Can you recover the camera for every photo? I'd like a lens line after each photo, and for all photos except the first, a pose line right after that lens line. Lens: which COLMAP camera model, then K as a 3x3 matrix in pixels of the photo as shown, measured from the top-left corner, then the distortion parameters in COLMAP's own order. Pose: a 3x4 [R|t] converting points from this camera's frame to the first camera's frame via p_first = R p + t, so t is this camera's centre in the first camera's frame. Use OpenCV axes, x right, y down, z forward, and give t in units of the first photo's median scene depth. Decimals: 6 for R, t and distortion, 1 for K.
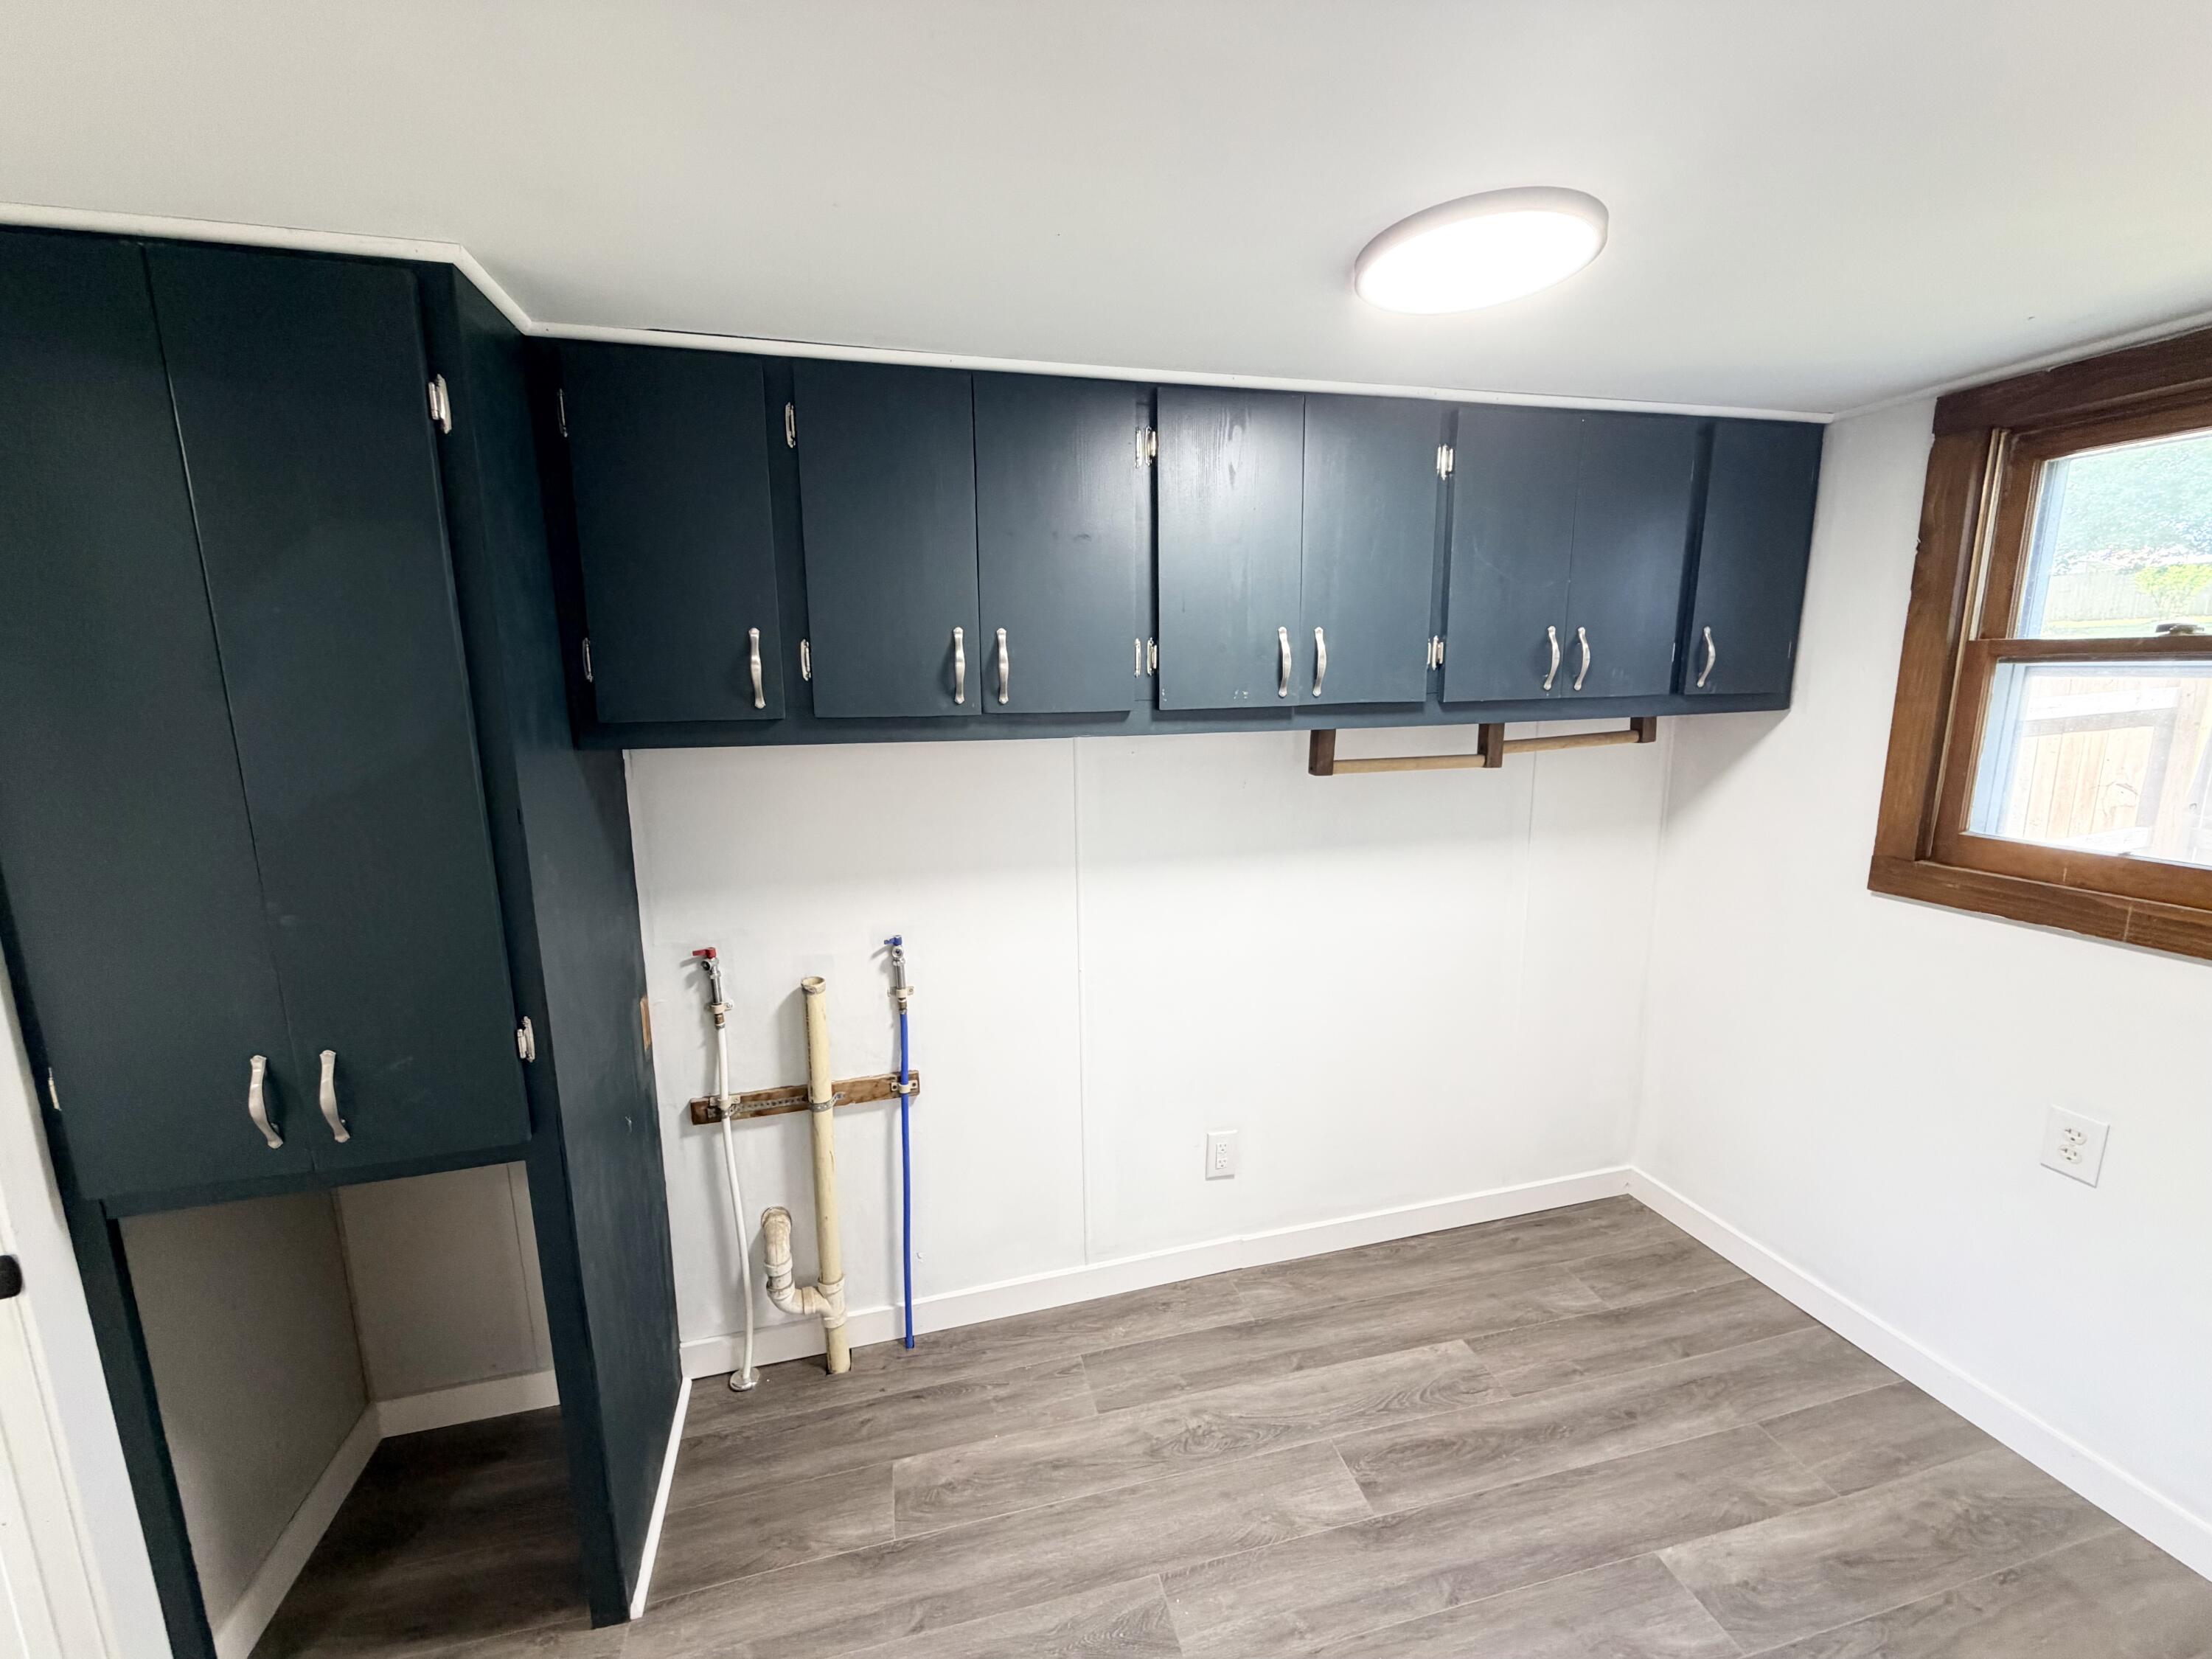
lens RADIAL K [[877.3, 0, 1090.9], [0, 877.3, 854.9], [0, 0, 1]] dist [-0.001204, -0.000168]
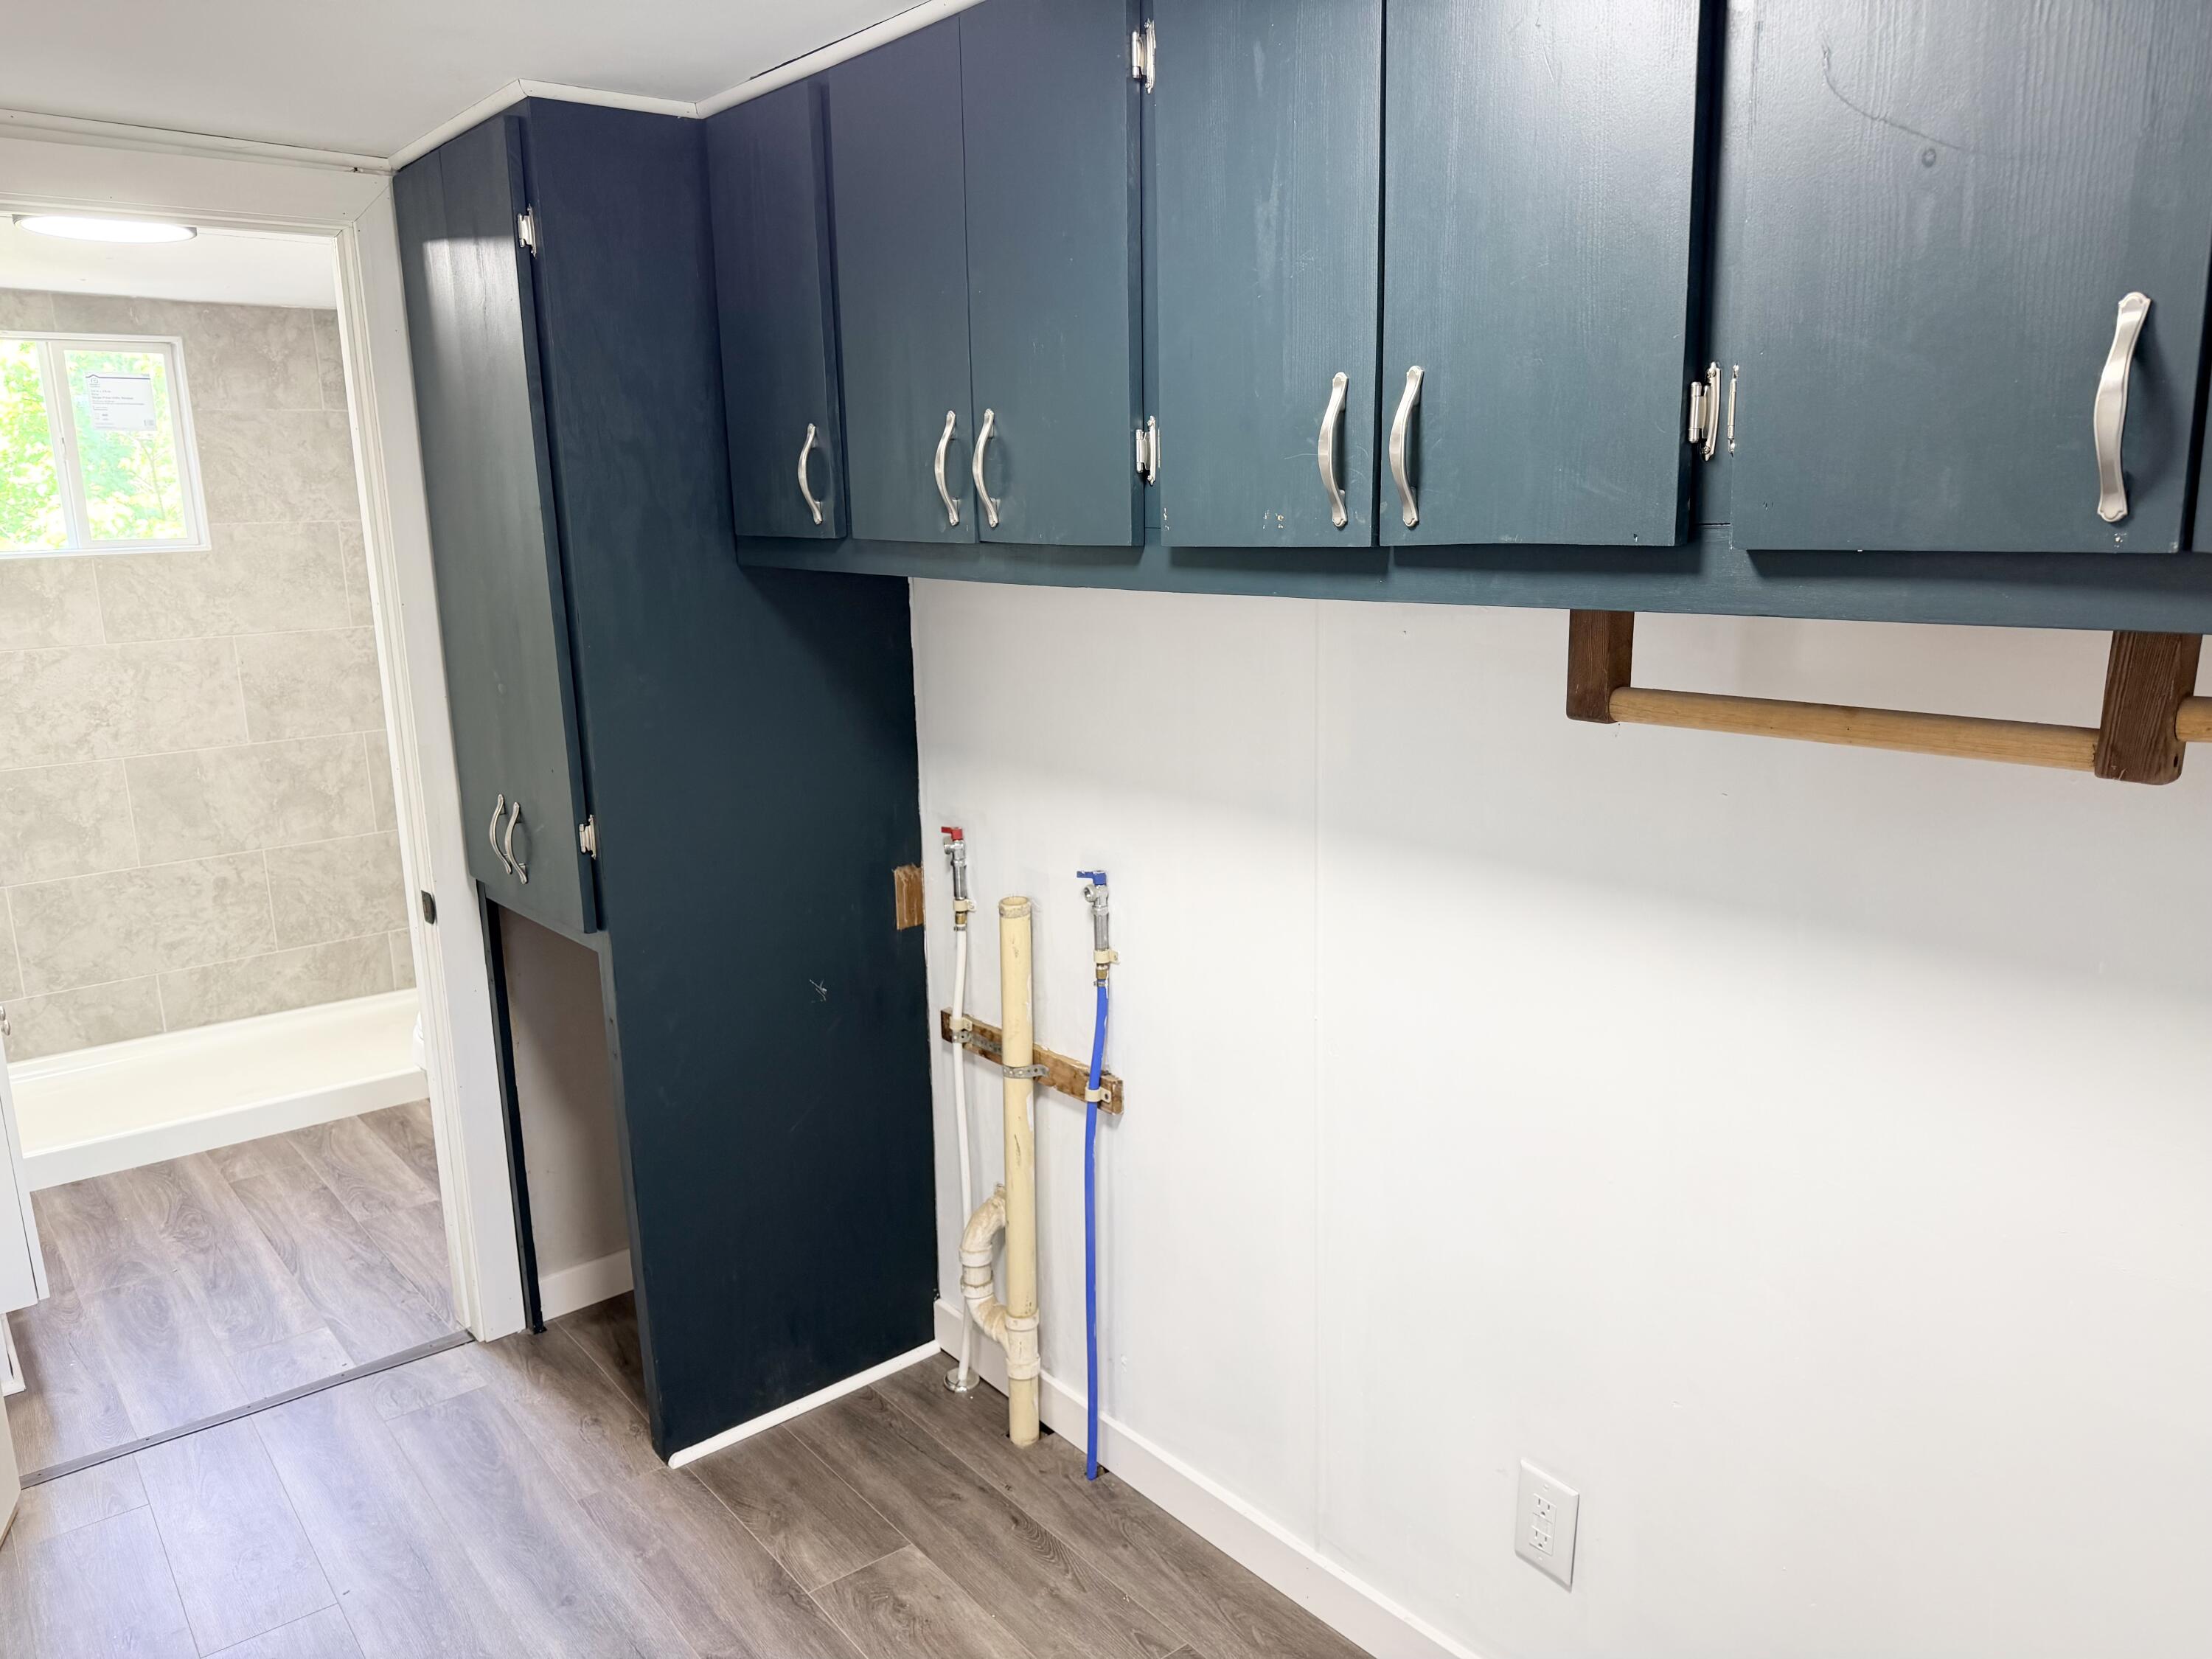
lens RADIAL K [[1551.7, 0, 1106.0], [0, 1551.7, 829.5], [0, 0, 1]] dist [0.013853, -0.023676]
pose [[0.427616, 0.196396, -0.882368, 0.845875], [-0.173939, 0.975749, 0.132885, -0.098735], [0.887068, 0.096654, 0.451407, 0.467740]]
